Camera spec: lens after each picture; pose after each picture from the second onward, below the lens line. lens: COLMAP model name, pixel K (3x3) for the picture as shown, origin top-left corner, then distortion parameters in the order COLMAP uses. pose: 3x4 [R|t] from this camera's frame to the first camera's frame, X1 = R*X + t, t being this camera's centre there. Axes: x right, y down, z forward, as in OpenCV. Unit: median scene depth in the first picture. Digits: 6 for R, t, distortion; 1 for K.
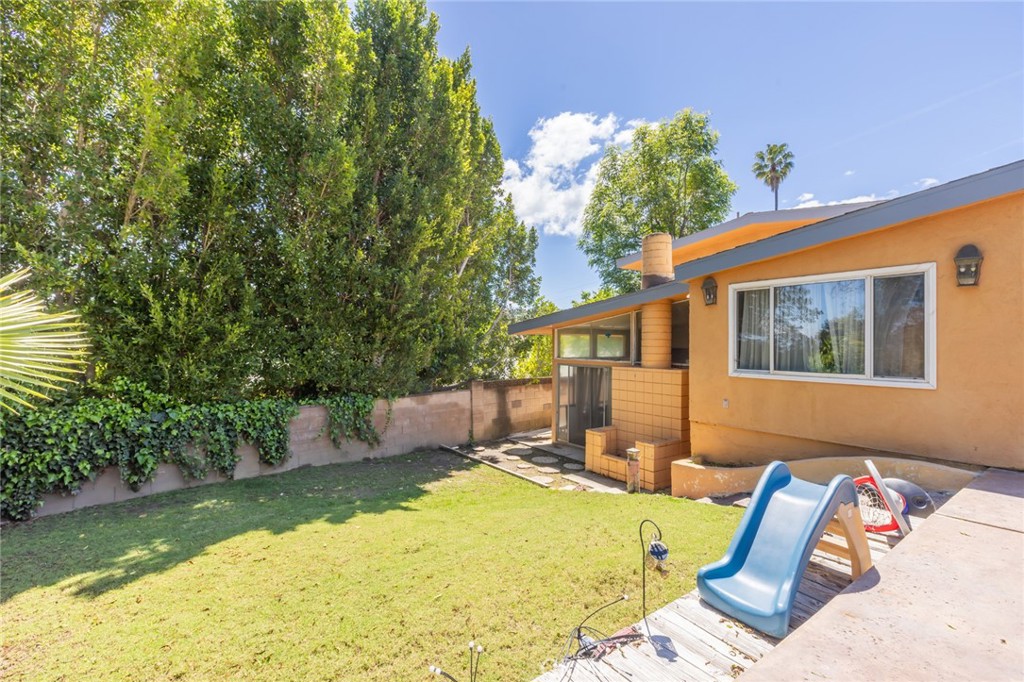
lens RADIAL K [[454.5, 0, 509.1], [0, 454.5, 344.5], [0, 0, 1]] dist [-0.000993, 0.000149]
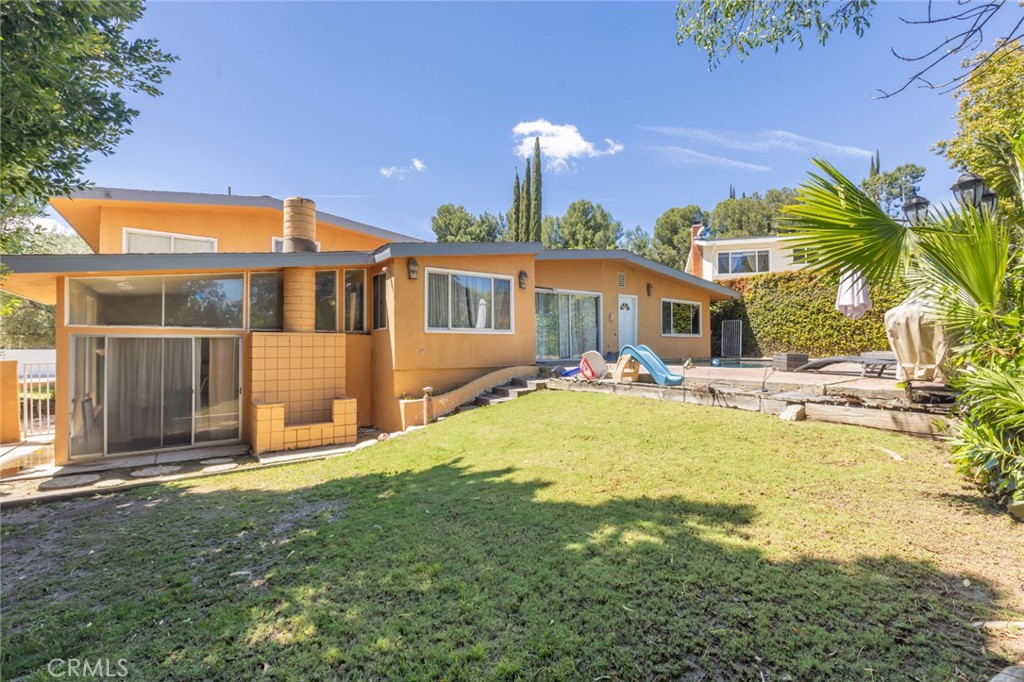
lens RADIAL K [[454.5, 0, 511.3], [0, 454.5, 340.1], [0, 0, 1]] dist [-0.000993, 0.000149]
pose [[0.025173, 0.012621, 0.999603, -0.799309], [0.007816, 0.999887, -0.012821, 0.100576], [-0.999653, 0.008136, 0.025072, 0.627372]]
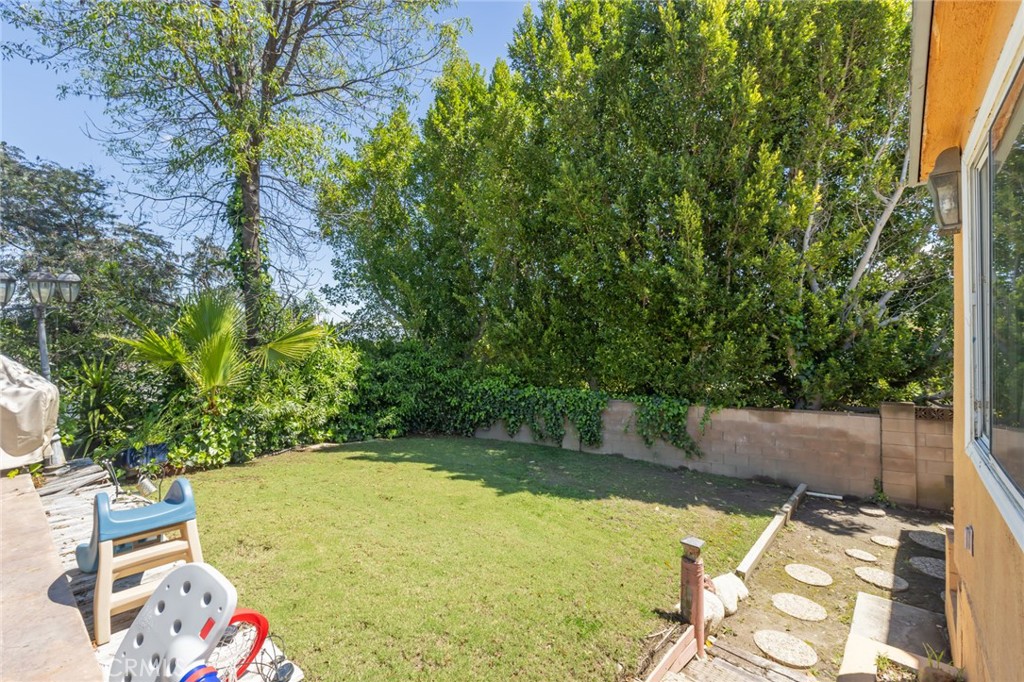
lens RADIAL K [[454.5, 0, 509.1], [0, 454.5, 340.2], [0, 0, 1]] dist [-0.000993, 0.000149]
pose [[0.233489, -0.006040, -0.972341, 0.626892], [0.003141, 0.999980, -0.005458, -0.005216], [0.972354, -0.001780, 0.233504, 0.545589]]
